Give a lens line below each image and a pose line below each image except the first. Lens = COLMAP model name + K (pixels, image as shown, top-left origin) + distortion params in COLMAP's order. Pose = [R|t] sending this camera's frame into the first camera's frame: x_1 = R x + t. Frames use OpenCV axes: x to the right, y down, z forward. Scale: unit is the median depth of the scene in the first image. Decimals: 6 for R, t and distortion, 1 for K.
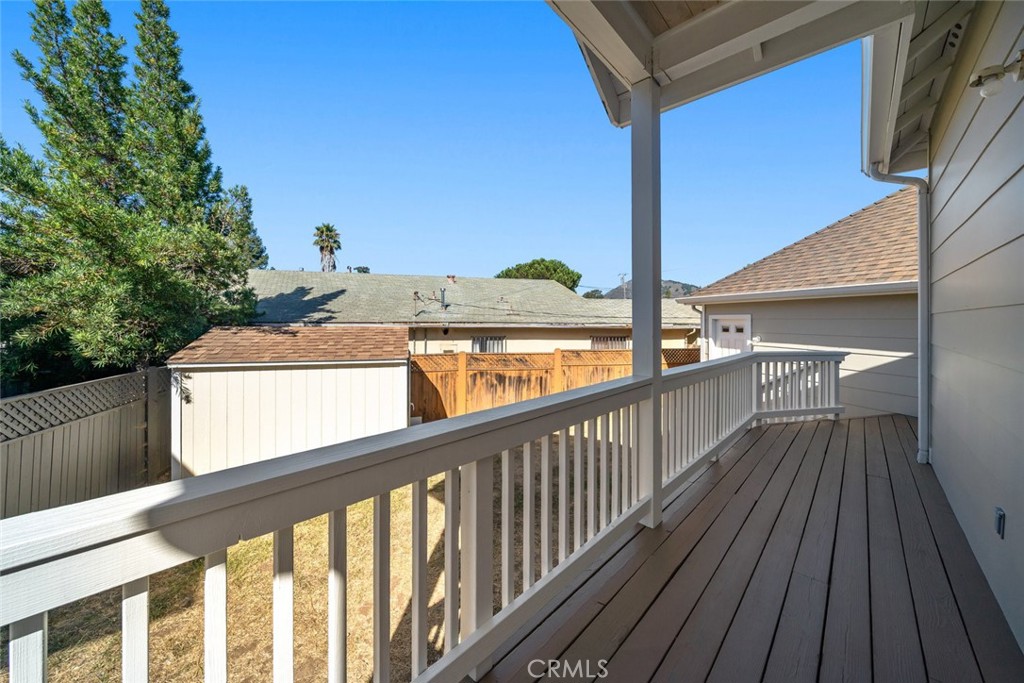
lens RADIAL K [[370.5, 0, 501.8], [0, 370.5, 323.6], [0, 0, 1]] dist [-0.000246, -0.000085]
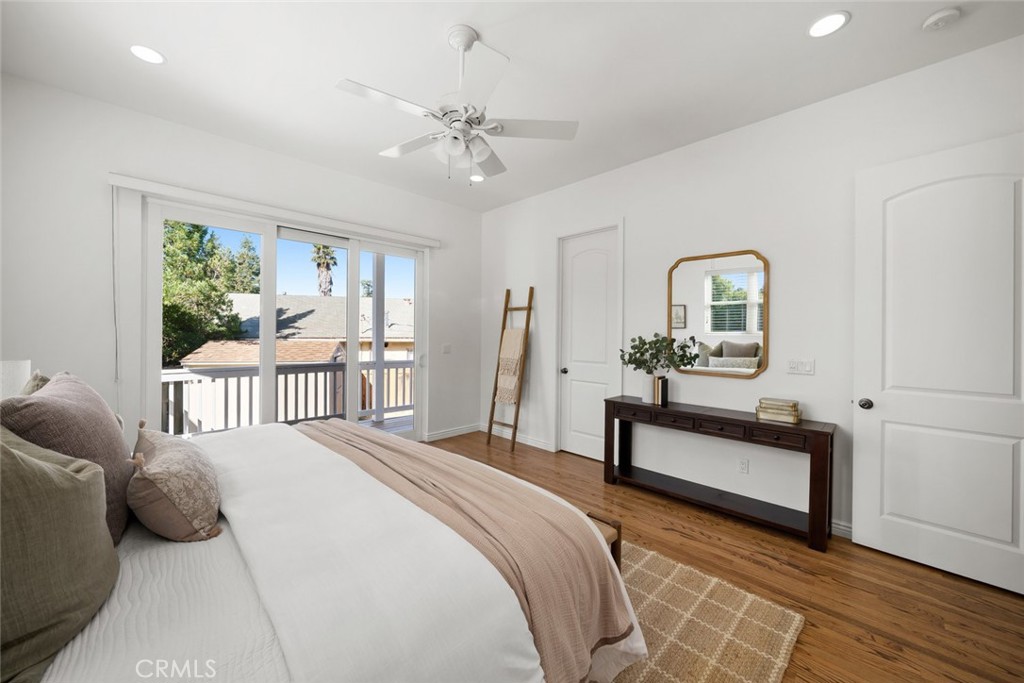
lens RADIAL K [[367.1, 0, 511.9], [0, 367.1, 335.1], [0, 0, 1]] dist [-0.013528, -0.000071]
pose [[0.999745, -0.008111, 0.021079, 0.378554], [0.008104, 0.999967, 0.000431, -0.002866], [-0.021082, -0.000261, 0.999778, -0.454897]]
